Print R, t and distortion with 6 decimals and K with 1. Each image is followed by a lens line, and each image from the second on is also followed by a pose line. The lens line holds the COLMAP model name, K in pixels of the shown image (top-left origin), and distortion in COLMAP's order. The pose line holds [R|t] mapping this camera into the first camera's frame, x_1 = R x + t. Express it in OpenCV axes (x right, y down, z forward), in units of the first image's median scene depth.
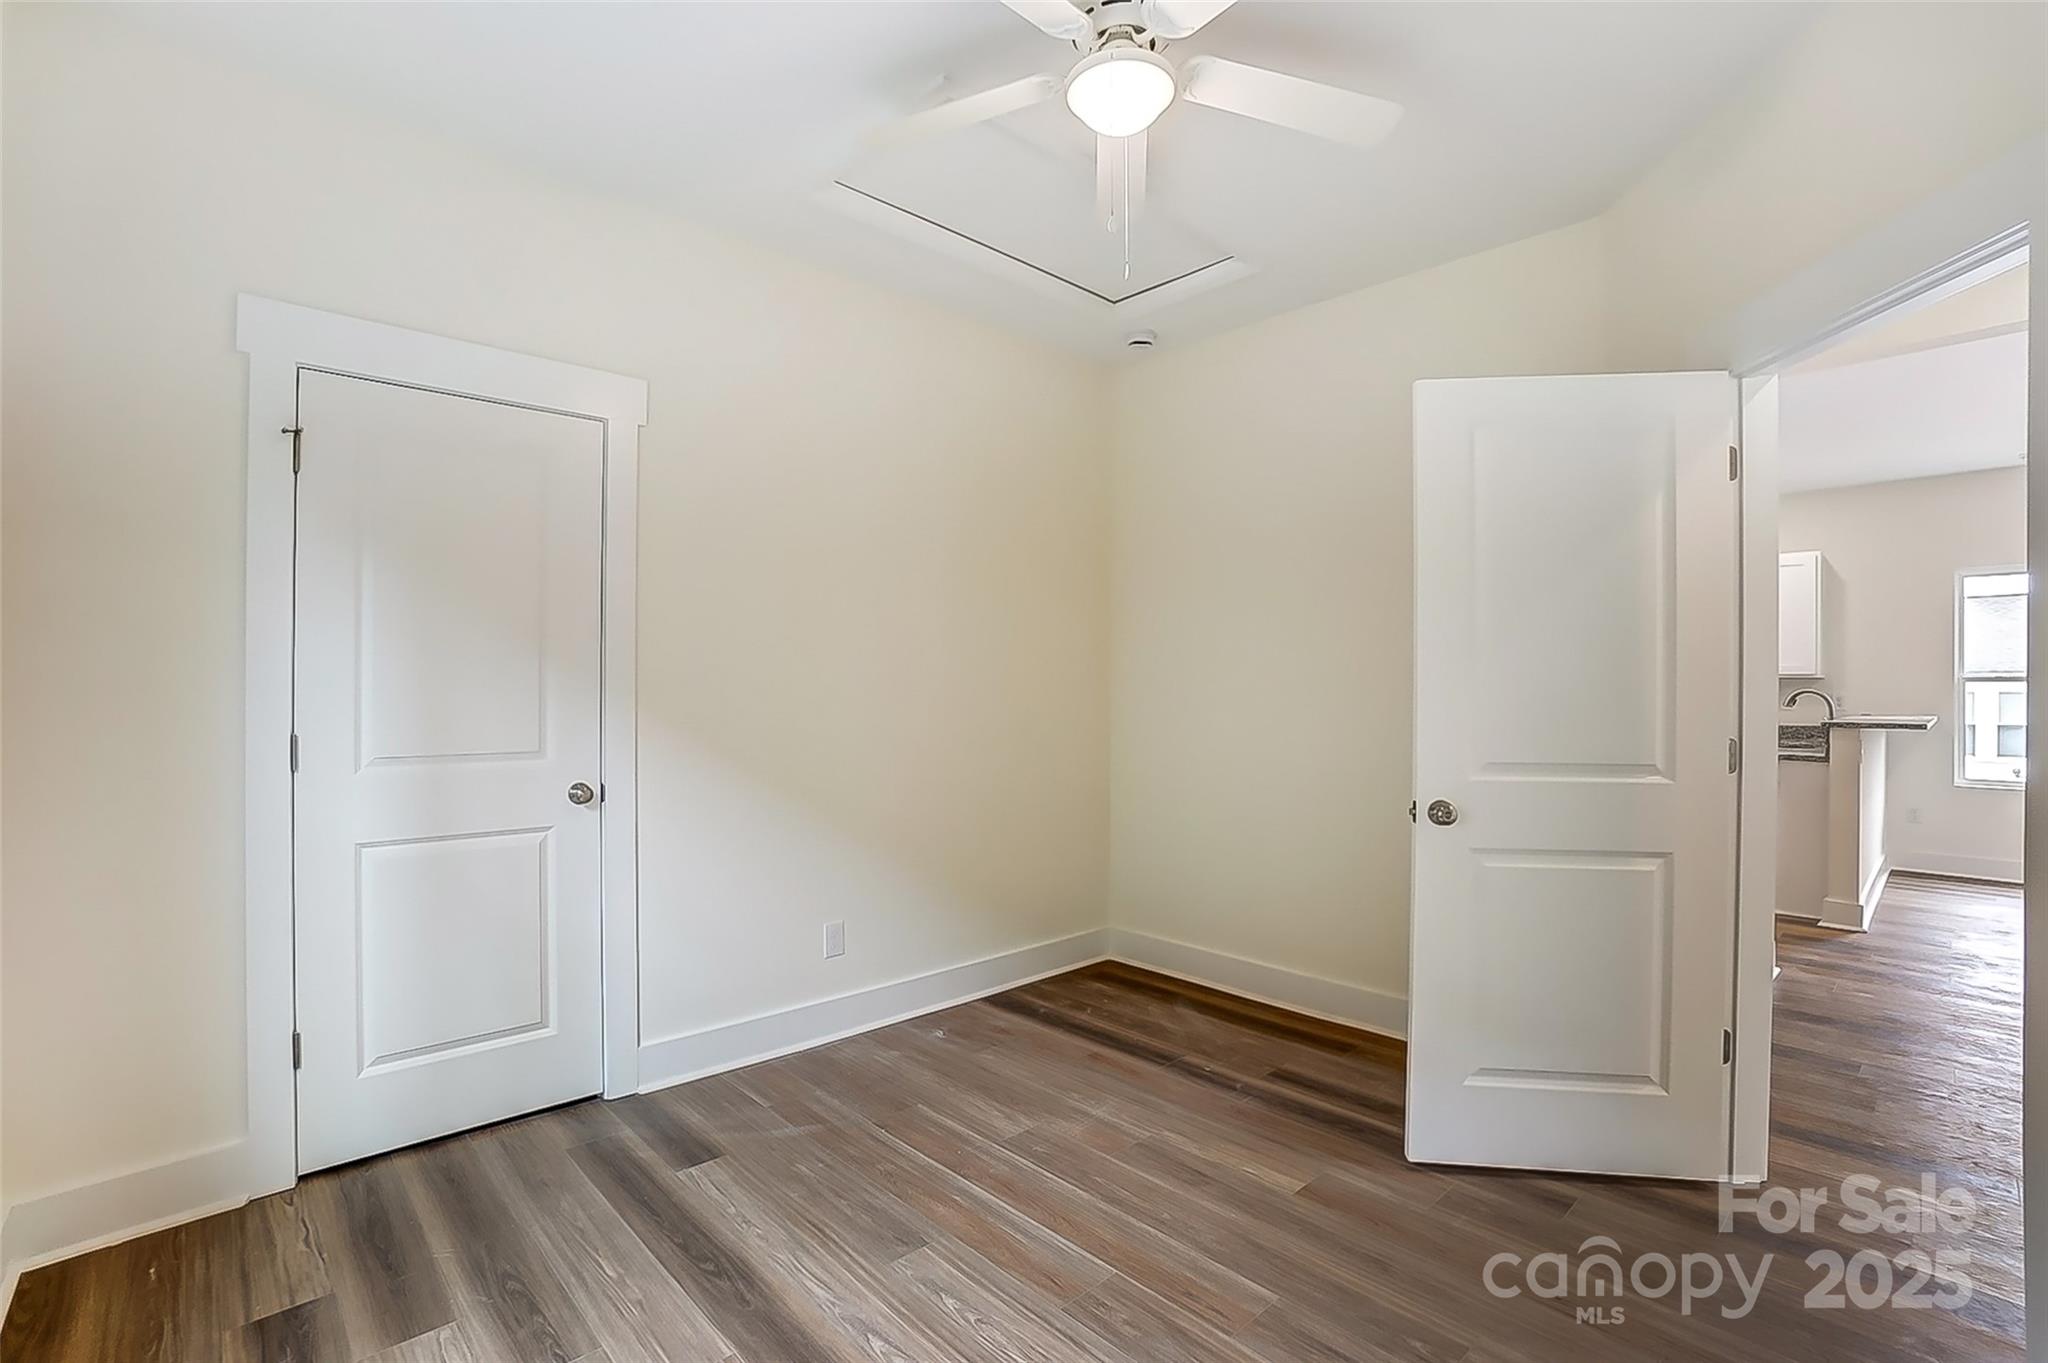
lens RADIAL K [[930.9, 0, 1017.4], [0, 930.9, 660.6], [0, 0, 1]] dist [-0.058957, 0.022239]
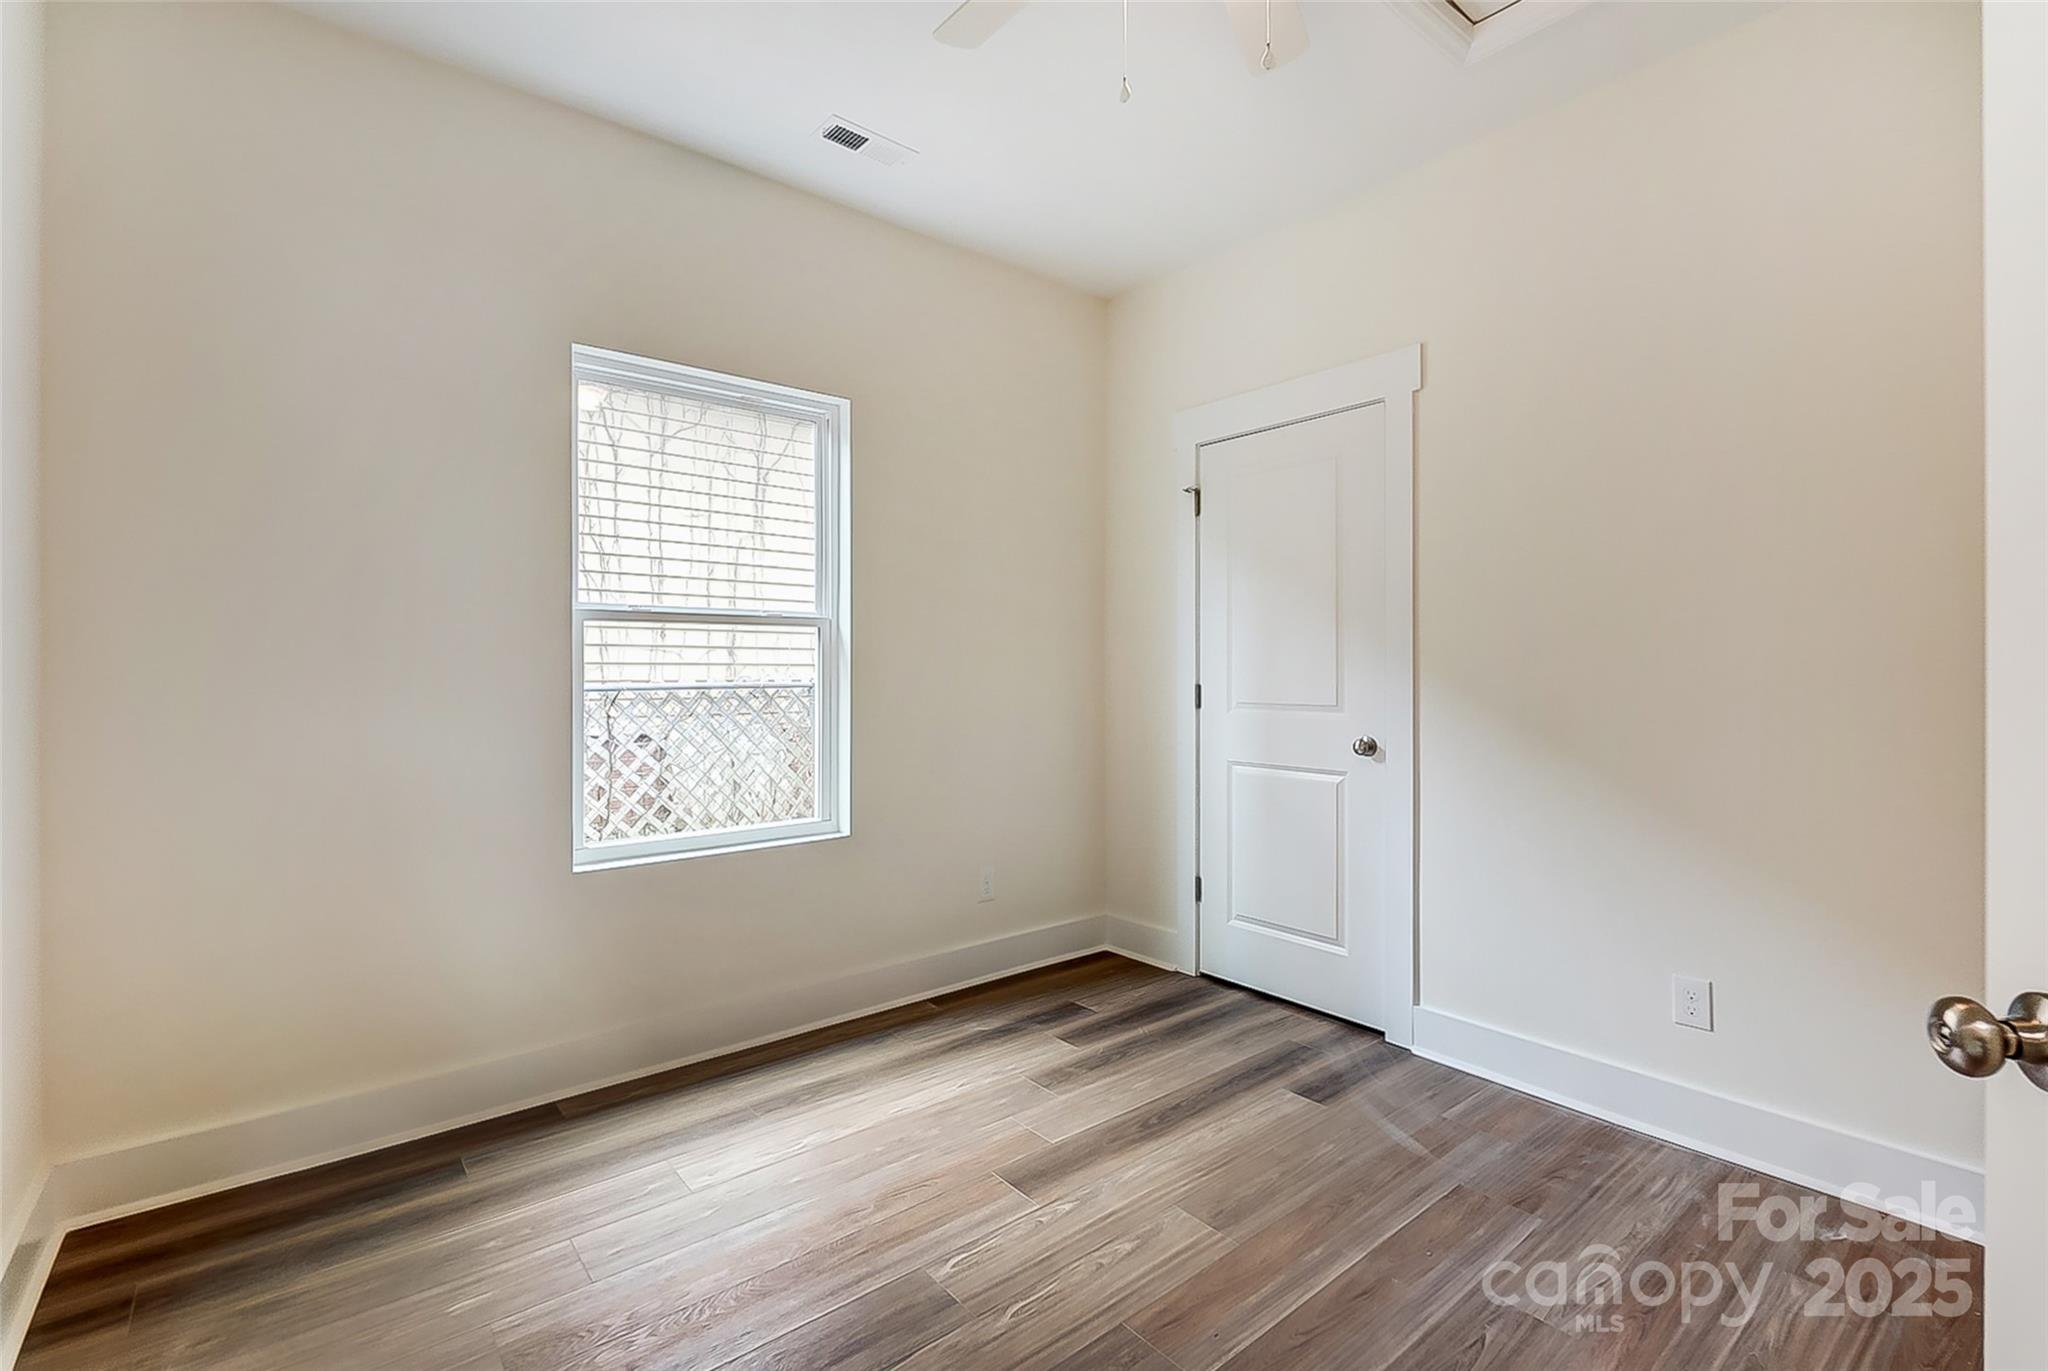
lens RADIAL K [[915.5, 0, 1024.2], [0, 915.5, 665.4], [0, 0, 1]] dist [-0.058086, 0.019522]
pose [[-0.056436, -0.005796, -0.998389, 0.727017], [0.010693, 0.999922, -0.006409, 0.055300], [0.998349, -0.011037, -0.056370, 0.751512]]
